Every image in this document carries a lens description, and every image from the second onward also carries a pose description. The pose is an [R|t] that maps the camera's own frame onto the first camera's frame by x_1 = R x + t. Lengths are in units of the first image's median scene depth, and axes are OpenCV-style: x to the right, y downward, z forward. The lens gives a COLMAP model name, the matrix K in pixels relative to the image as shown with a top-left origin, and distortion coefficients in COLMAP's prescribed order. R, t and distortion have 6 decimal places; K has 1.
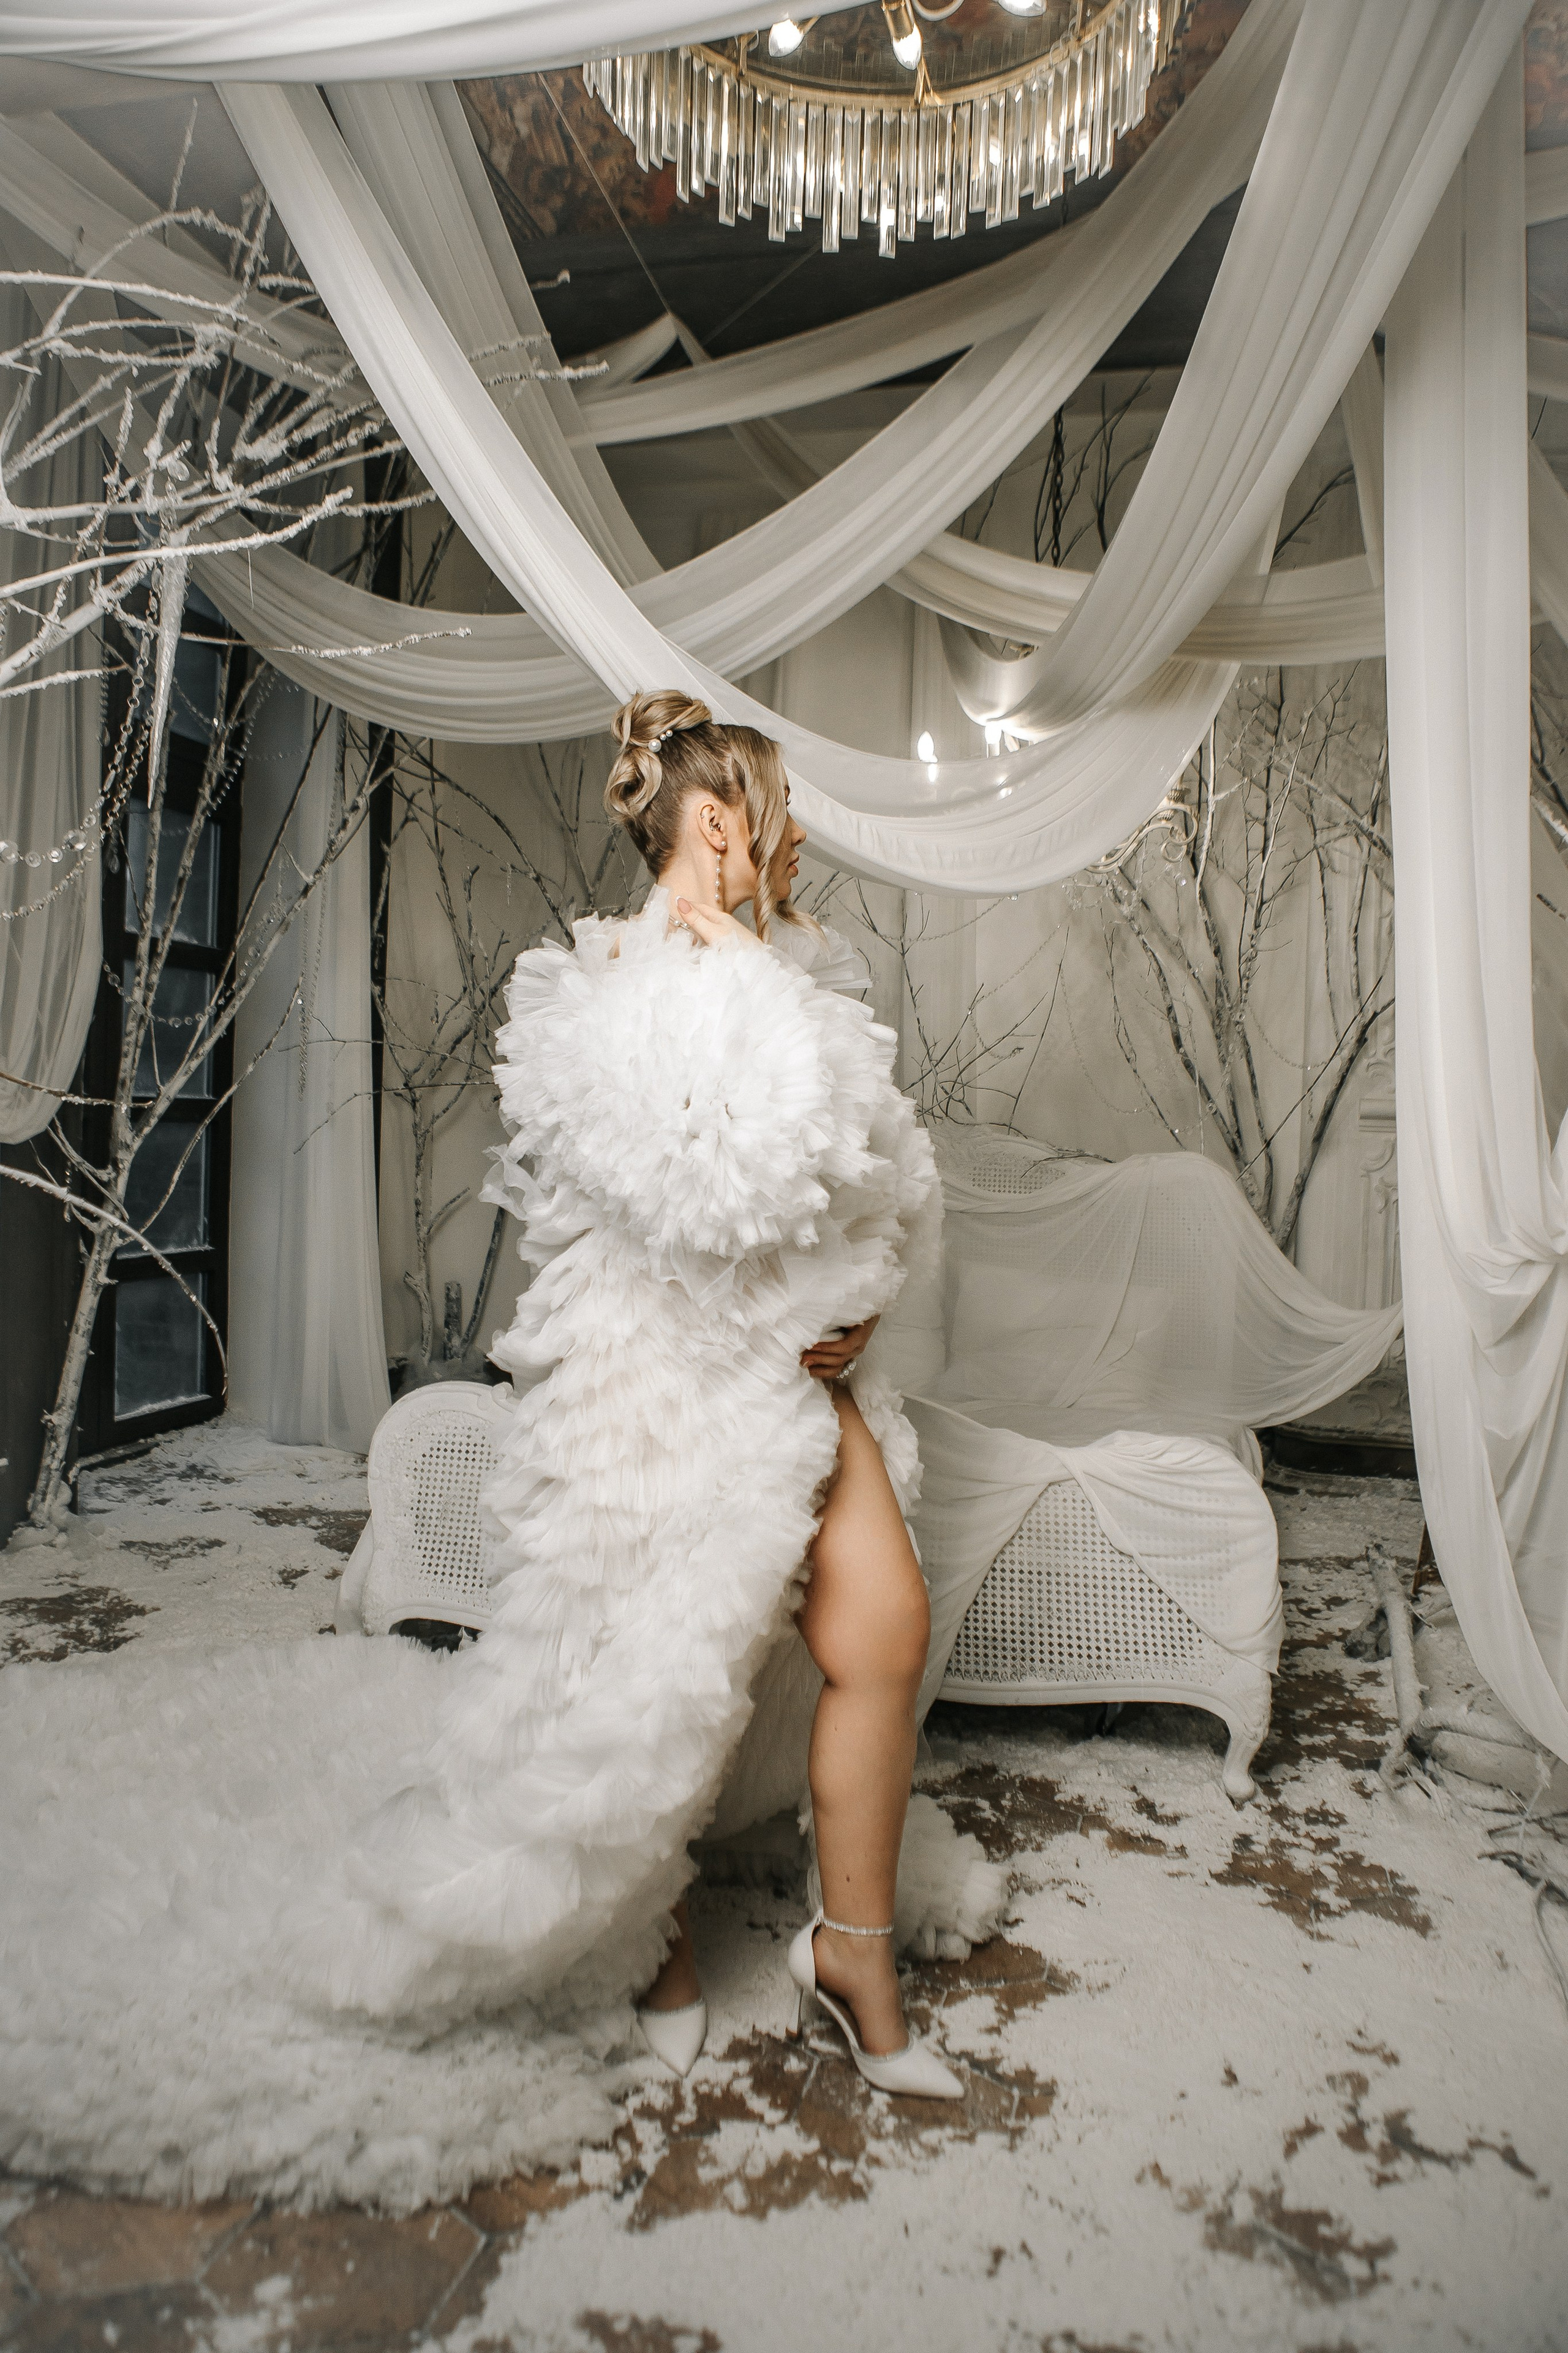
lens RADIAL K [[1662.9, 0, 791.8], [0, 1662.9, 1182.8], [0, 0, 1]] dist [-0.097796, 0.069599]
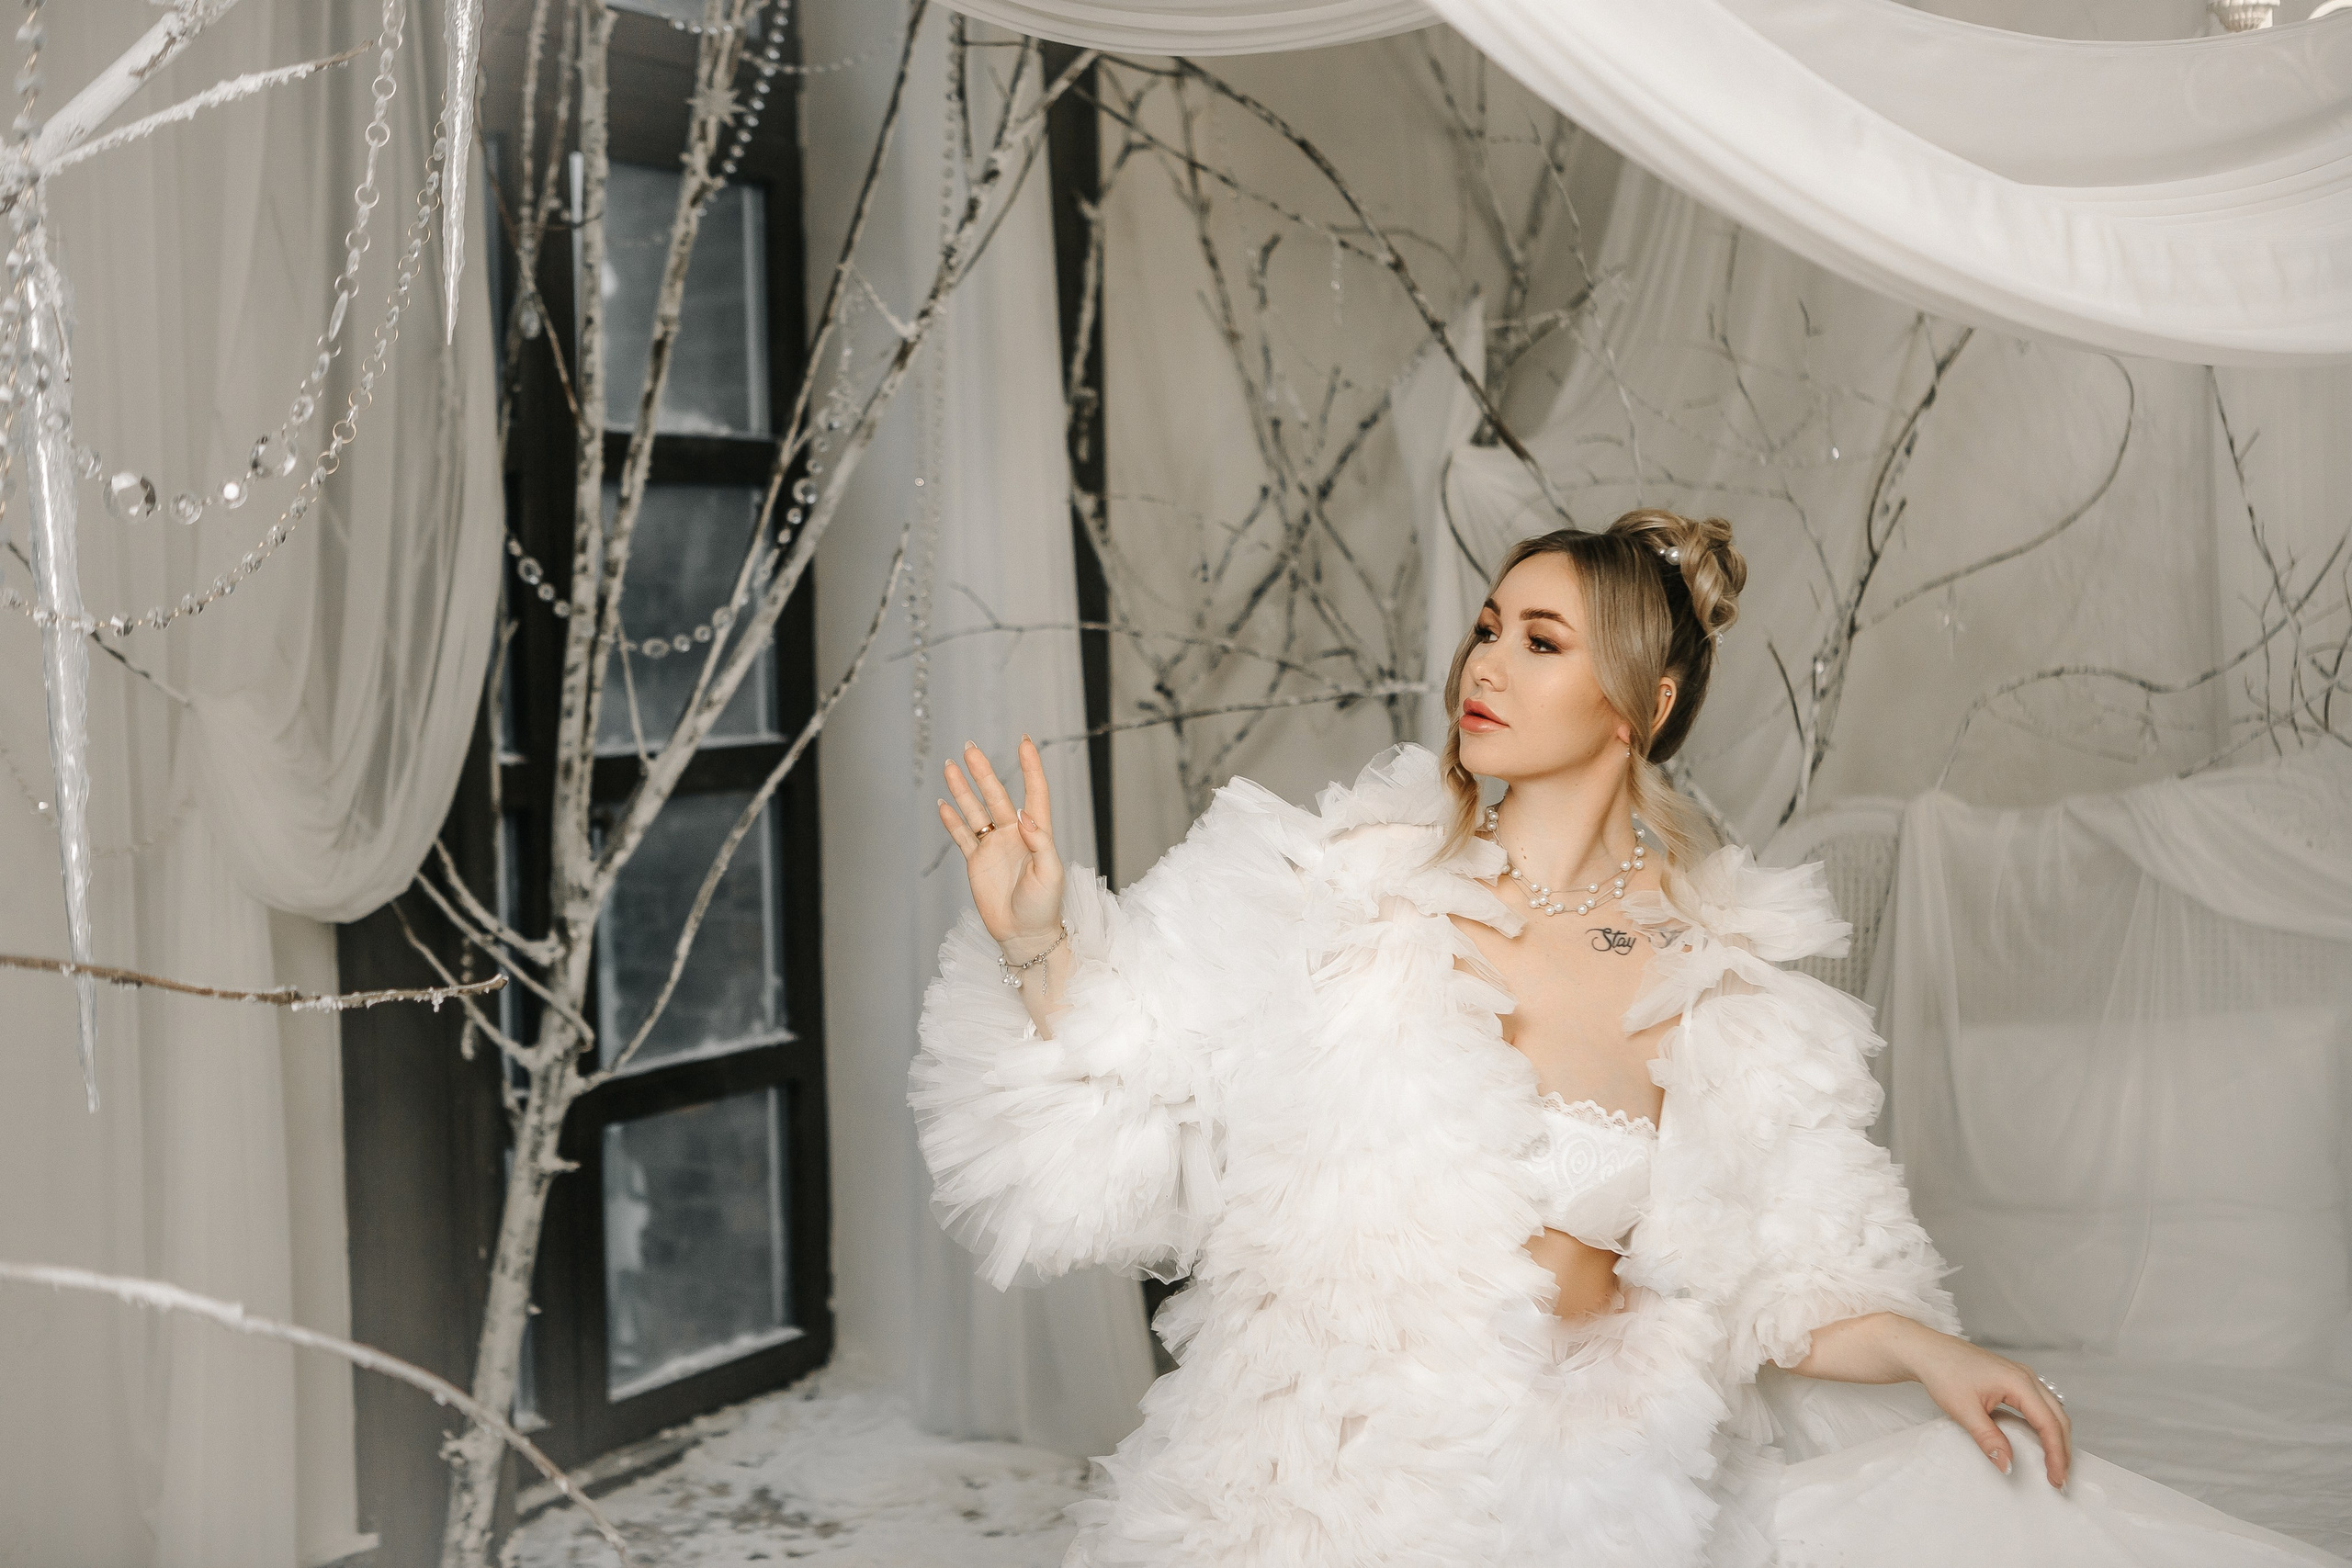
lens RADIAL K [[3255.3, 0, 1176.0], [0, 3255.3, 784.0], [0, 0, 1]] dist [0.010737, 0.043176]
pose [[0.968033, -0.041044, -0.247441, 0.016804], [0.045976, 0.998842, 0.014186, -0.081849], [0.246573, -0.025109, 0.968799, 0.123100]]
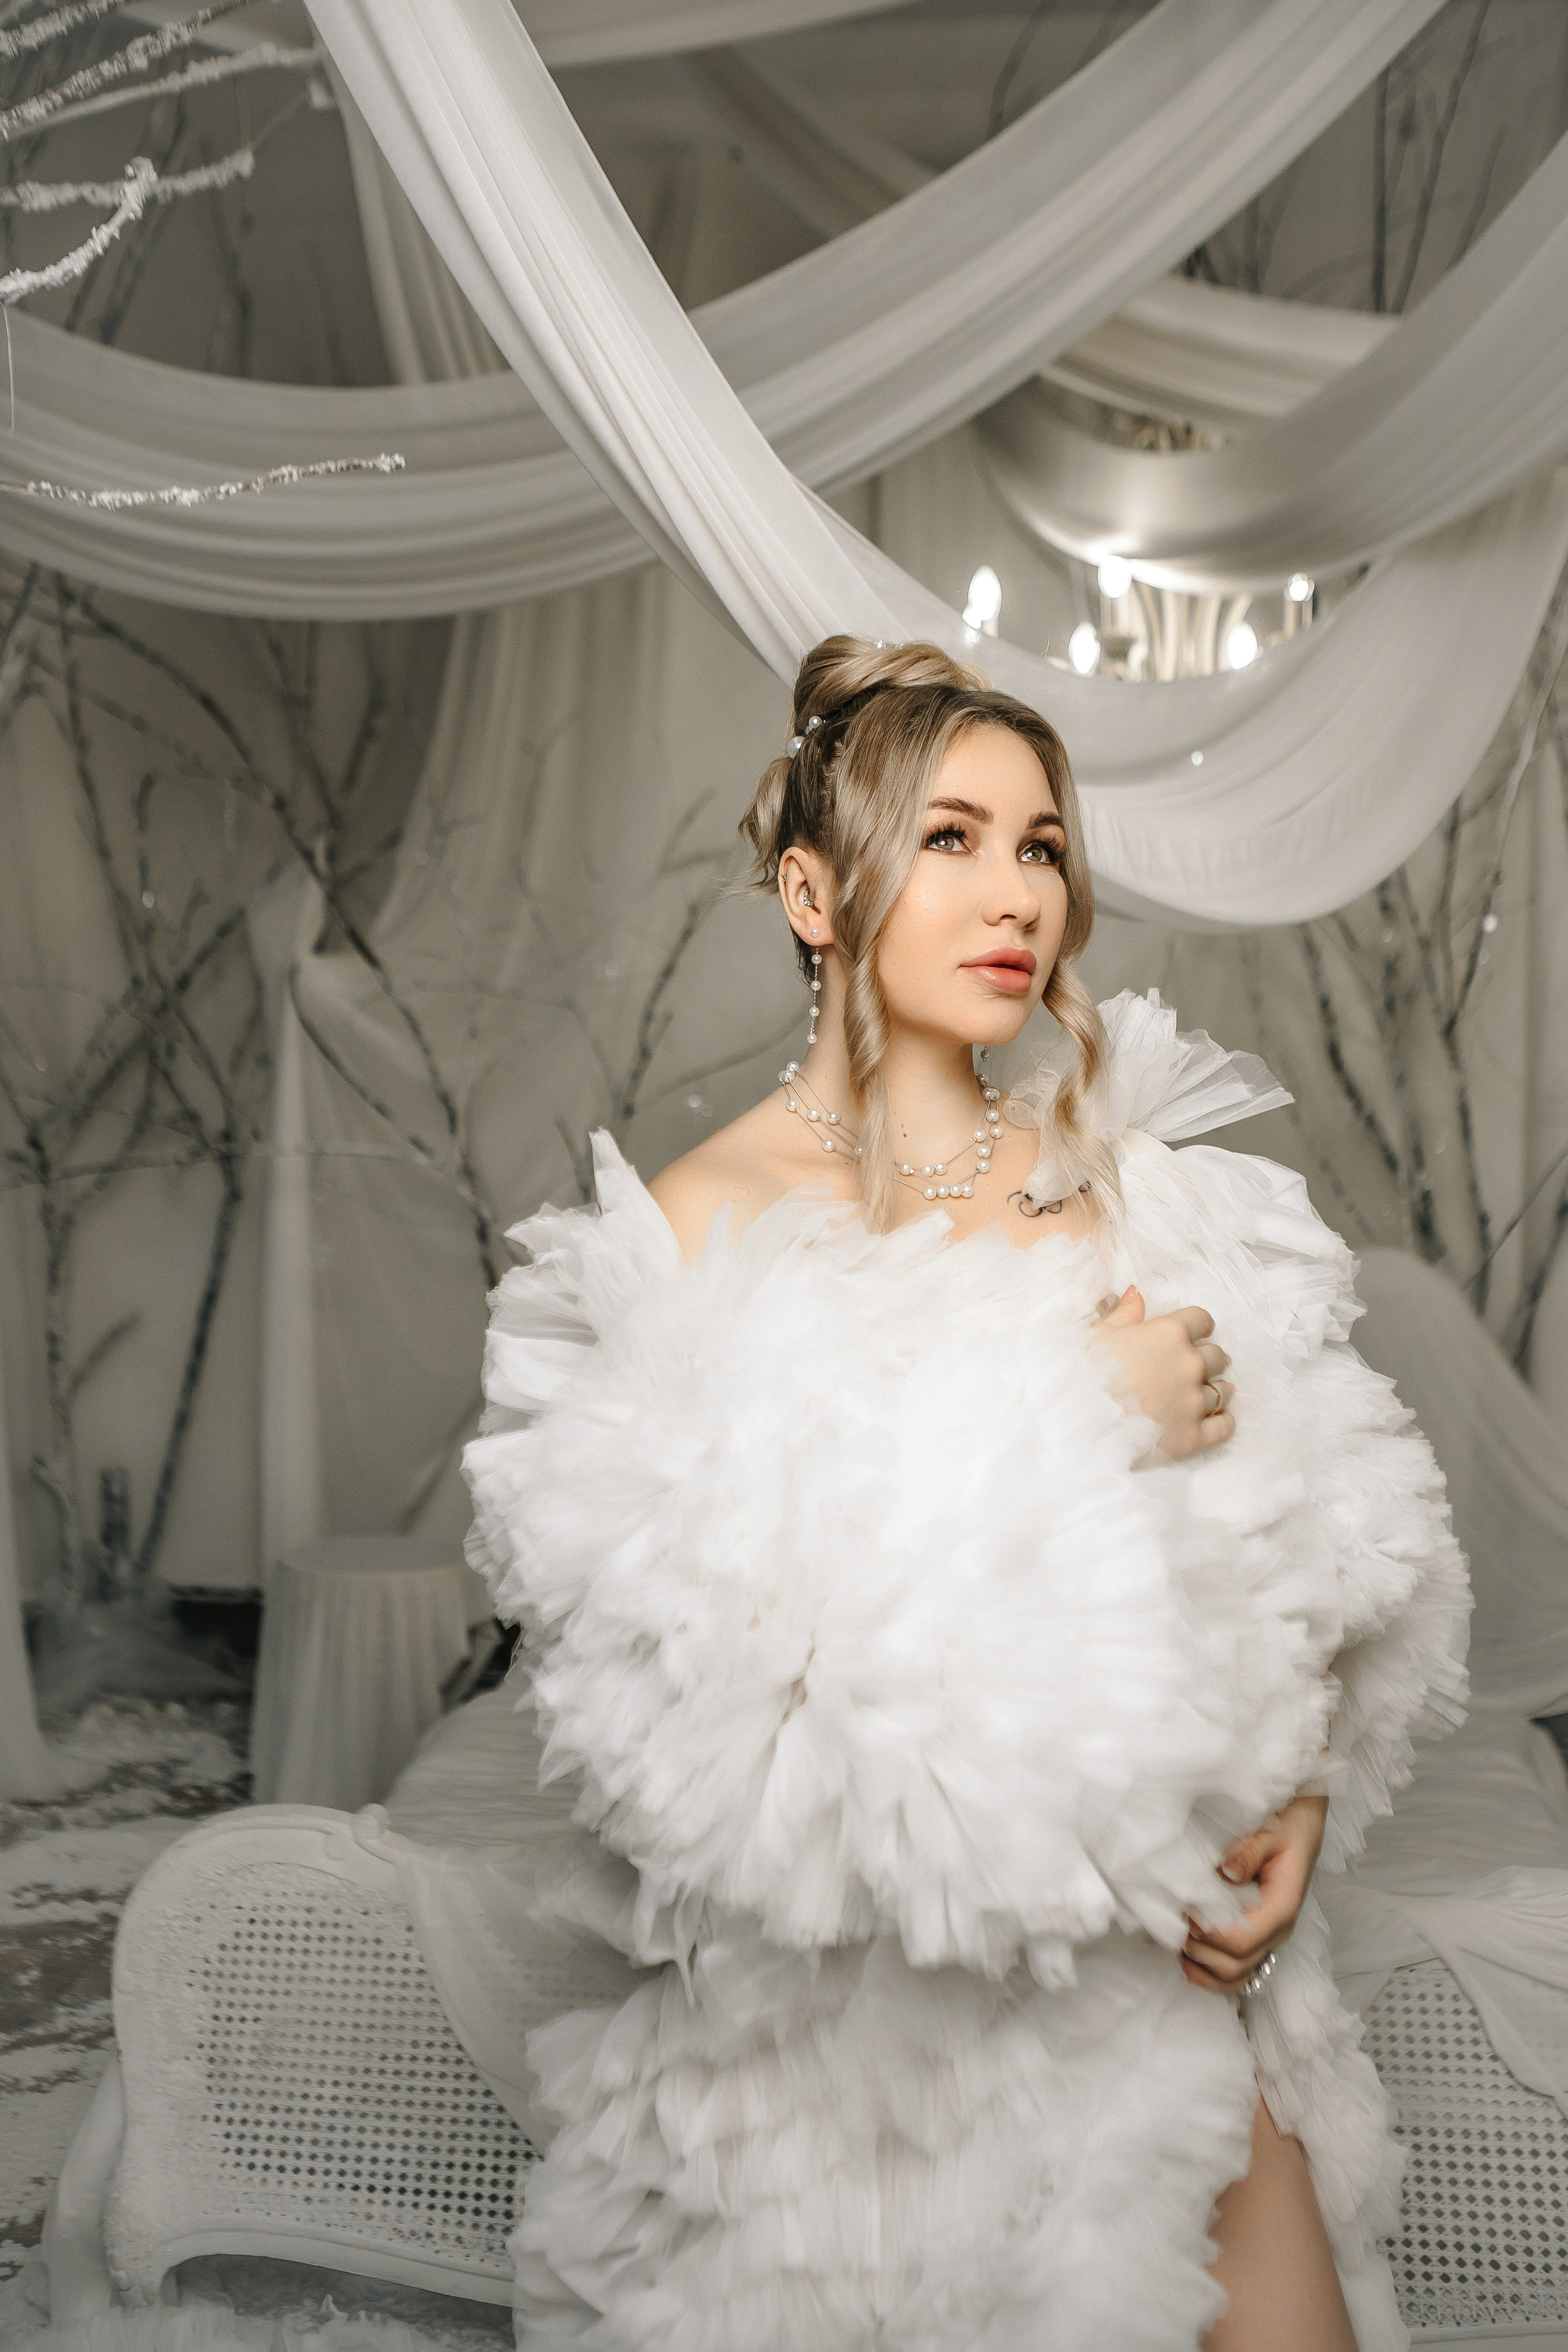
lens RADIAL K [[2499.4, 0, 790.0], [0, 2499.4, 1164.1], [0, 0, 1]] dist [-0.011217, 0.016551]
pose [[0.992996, -0.023790, 0.115725, -0.127904], [0.023350, 0.999714, 0.005155, -0.091578], [-0.115815, -0.002417, 0.993268, 0.168911]]
